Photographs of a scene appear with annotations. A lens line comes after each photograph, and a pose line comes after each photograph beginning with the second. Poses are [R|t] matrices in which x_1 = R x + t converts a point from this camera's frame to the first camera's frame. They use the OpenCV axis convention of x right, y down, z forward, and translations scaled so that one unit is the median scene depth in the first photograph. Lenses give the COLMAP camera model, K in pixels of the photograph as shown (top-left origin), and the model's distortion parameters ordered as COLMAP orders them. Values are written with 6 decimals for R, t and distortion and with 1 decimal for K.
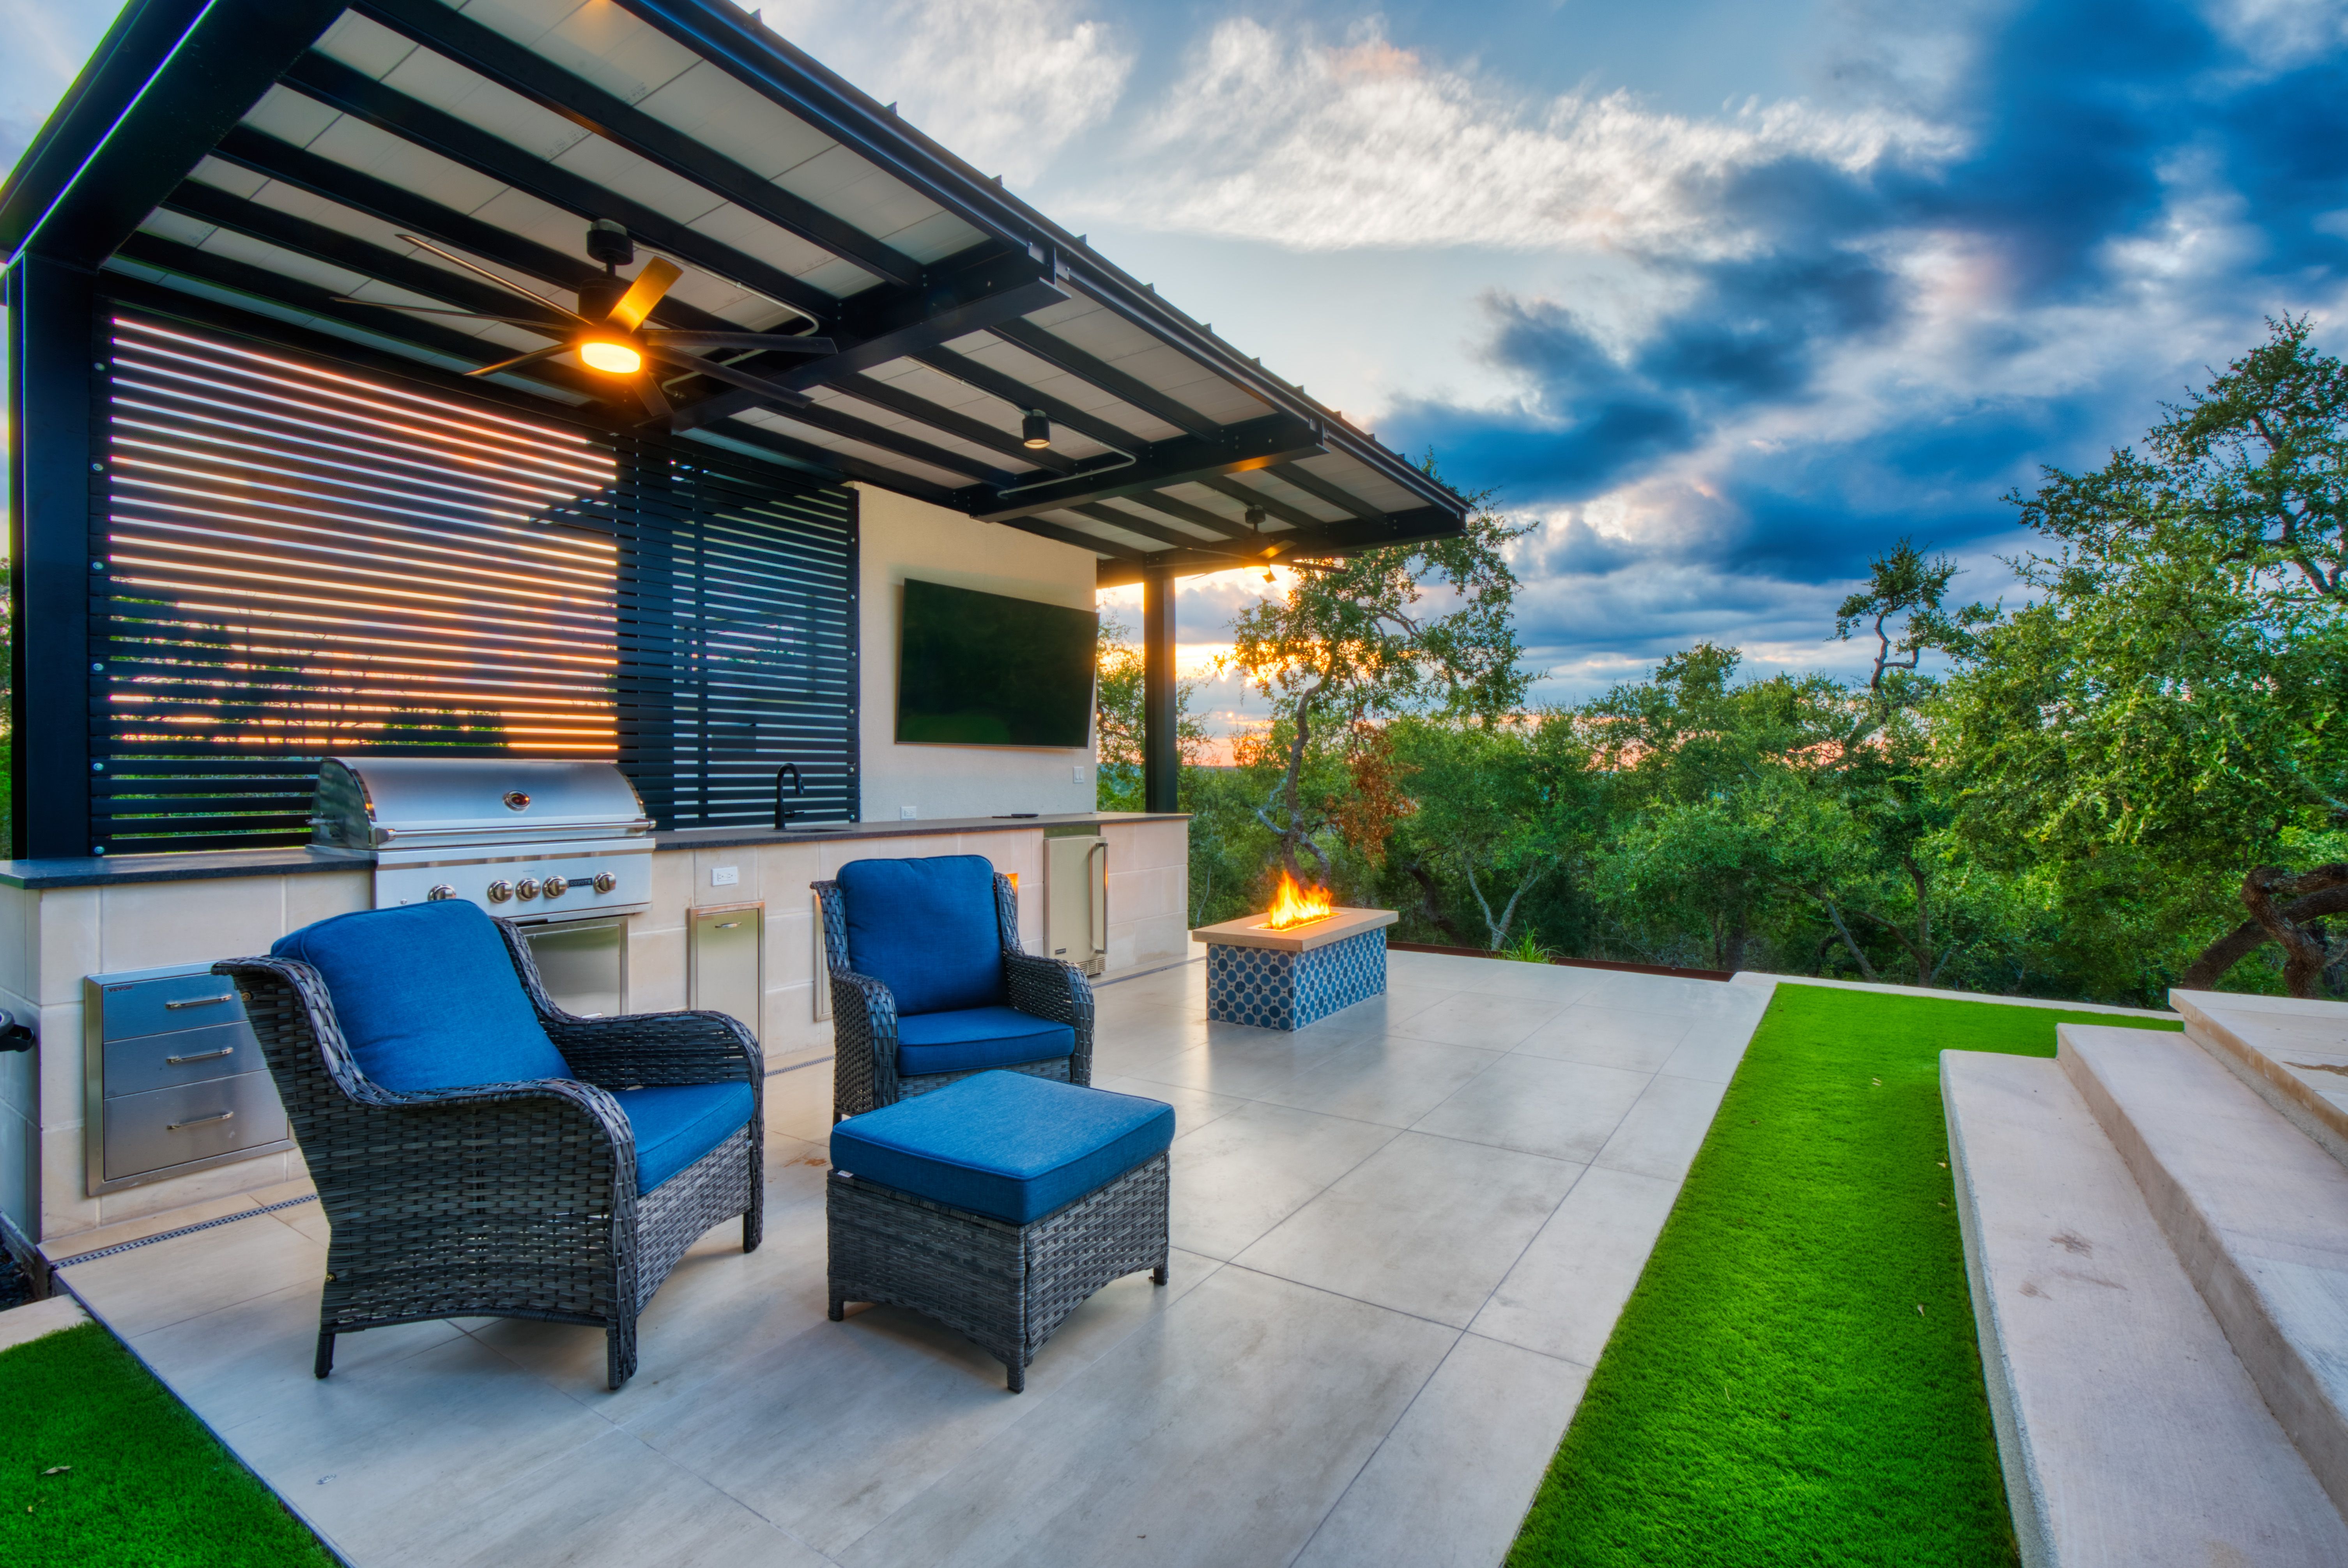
lens RADIAL K [[1049.8, 0, 1204.9], [0, 1049.8, 784.4], [0, 0, 1]] dist [-0.003968, 0.000937]
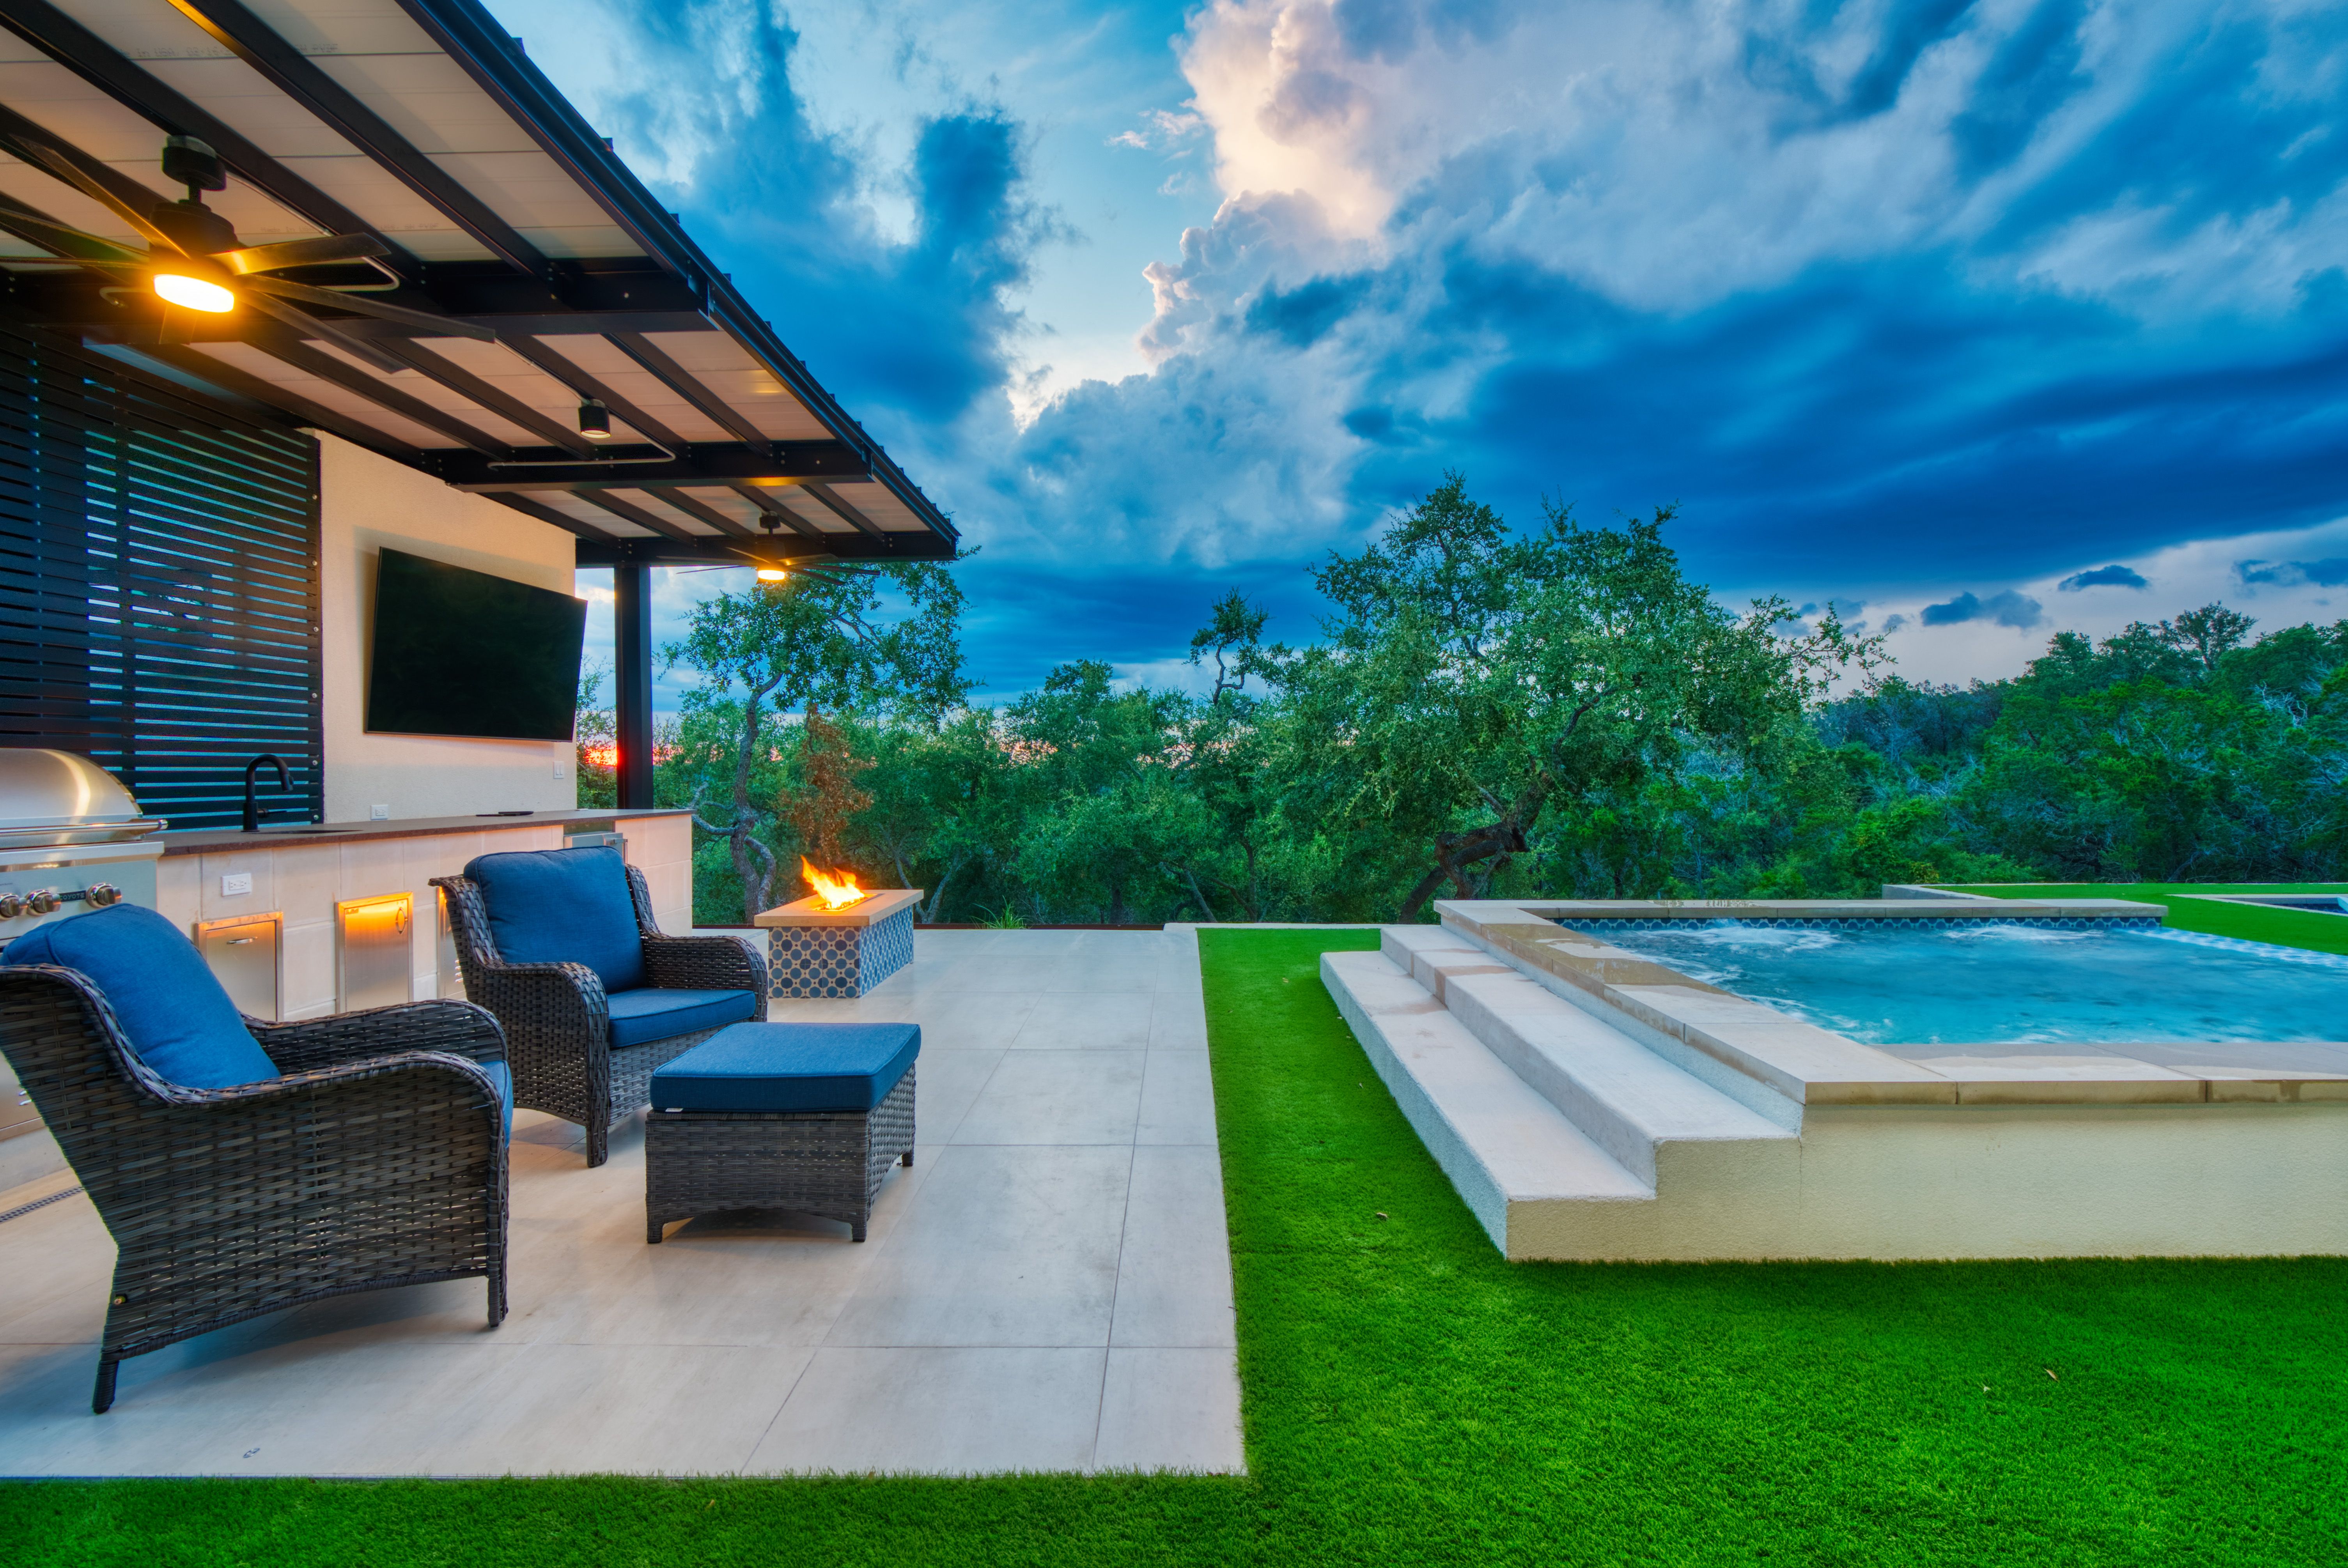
lens RADIAL K [[1060.0, 0, 1174.0], [0, 1060.0, 784.0], [0, 0, 1]] dist [0.003998, 0.000006]
pose [[0.842185, -0.004824, 0.539167, -0.205090], [0.003877, 0.999988, 0.002891, 0.003665], [-0.539175, -0.000345, 0.842194, -0.116613]]
